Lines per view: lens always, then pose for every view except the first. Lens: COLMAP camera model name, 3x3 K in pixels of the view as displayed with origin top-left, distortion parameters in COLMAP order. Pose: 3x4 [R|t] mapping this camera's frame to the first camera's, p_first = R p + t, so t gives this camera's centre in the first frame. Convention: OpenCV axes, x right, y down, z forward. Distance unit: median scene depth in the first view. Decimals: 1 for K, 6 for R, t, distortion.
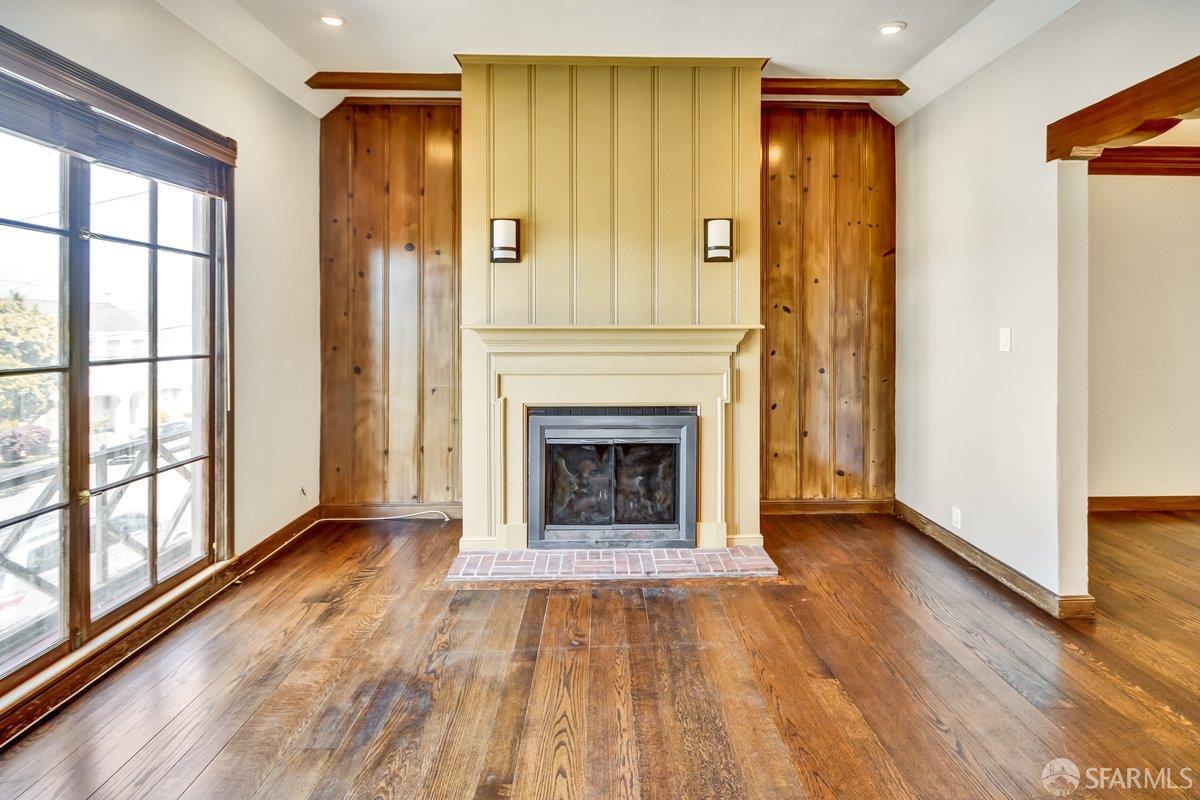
lens RADIAL K [[573.9, 0, 605.3], [0, 573.9, 325.3], [0, 0, 1]] dist [0.003585, -0.000697]
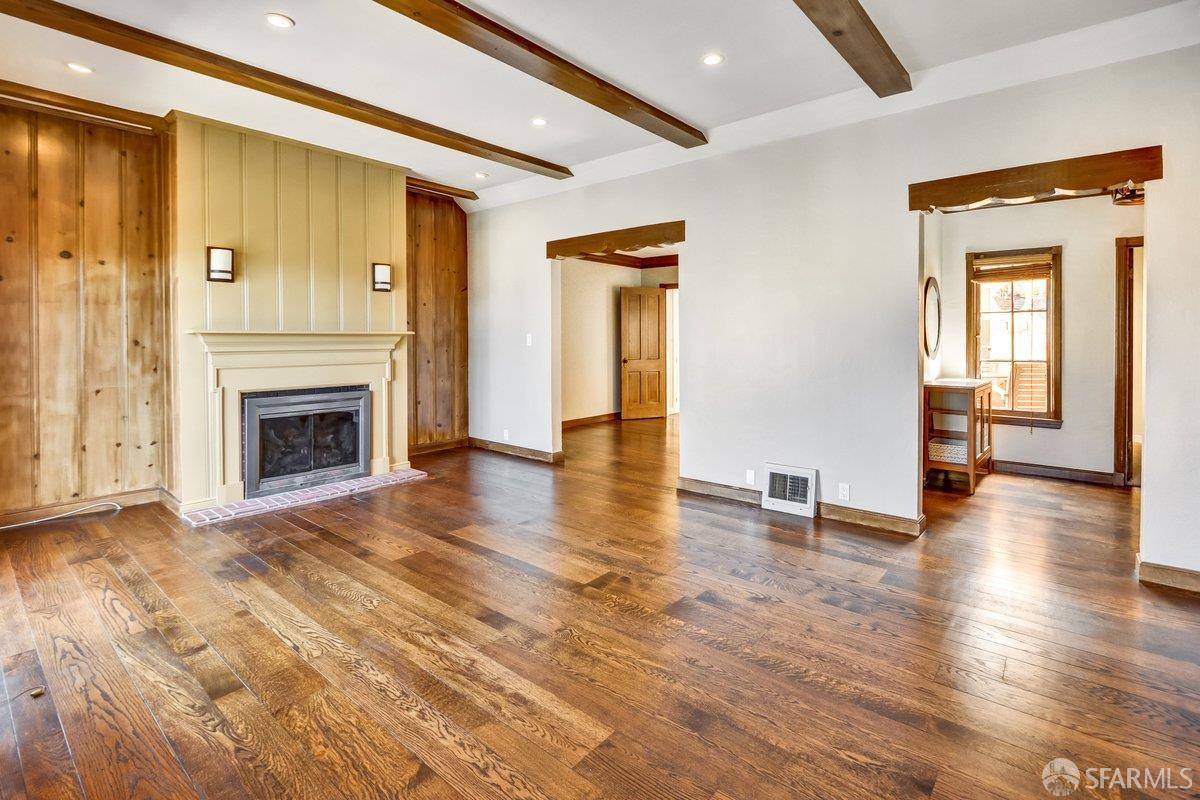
lens RADIAL K [[563.7, 0, 650.8], [0, 563.7, 341.8], [0, 0, 1]] dist [0.001133, -0.000386]
pose [[0.611534, -0.006545, 0.791191, -0.577287], [0.000075, 0.999966, 0.008214, 0.013819], [-0.791218, -0.004964, 0.611514, -0.523816]]
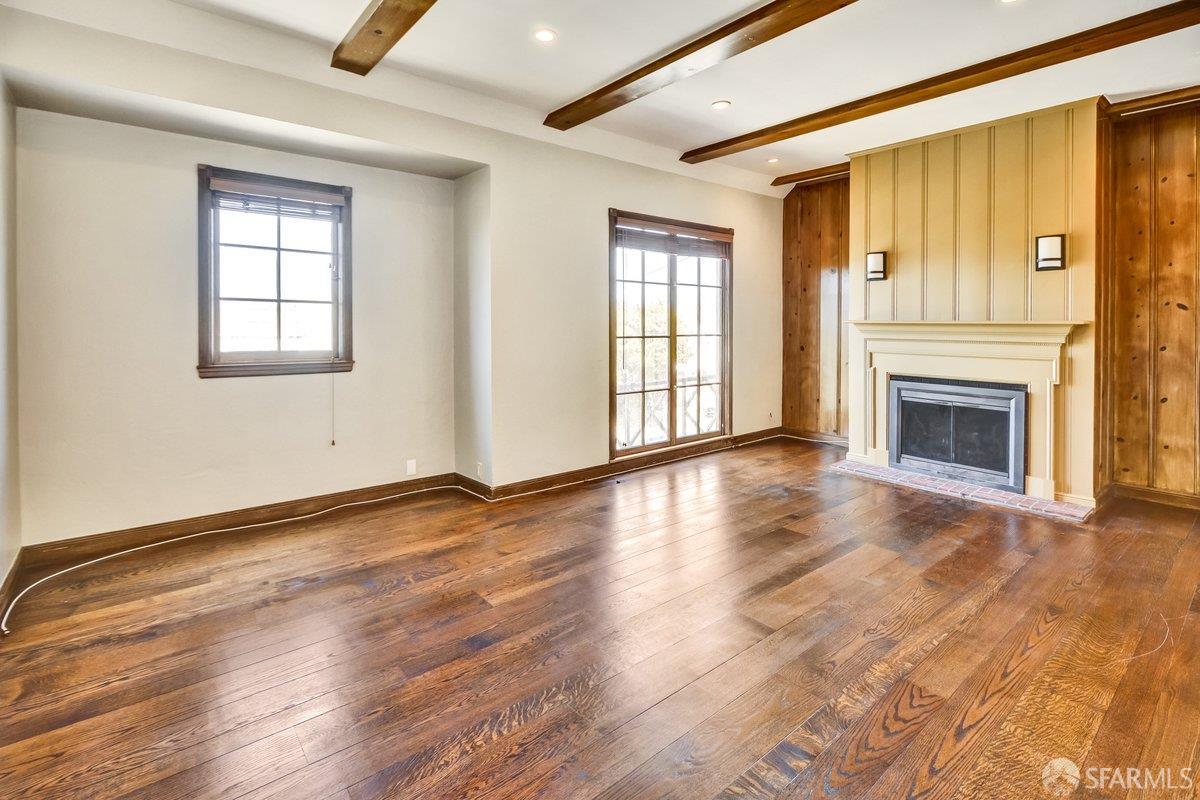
lens RADIAL K [[573.9, 0, 605.3], [0, 573.9, 325.3], [0, 0, 1]] dist [0.003585, -0.000697]
pose [[0.621748, 0.007890, -0.783178, 0.579260], [-0.004903, 0.999969, 0.006182, 0.005529], [0.783202, -0.000004, 0.621767, -0.532885]]
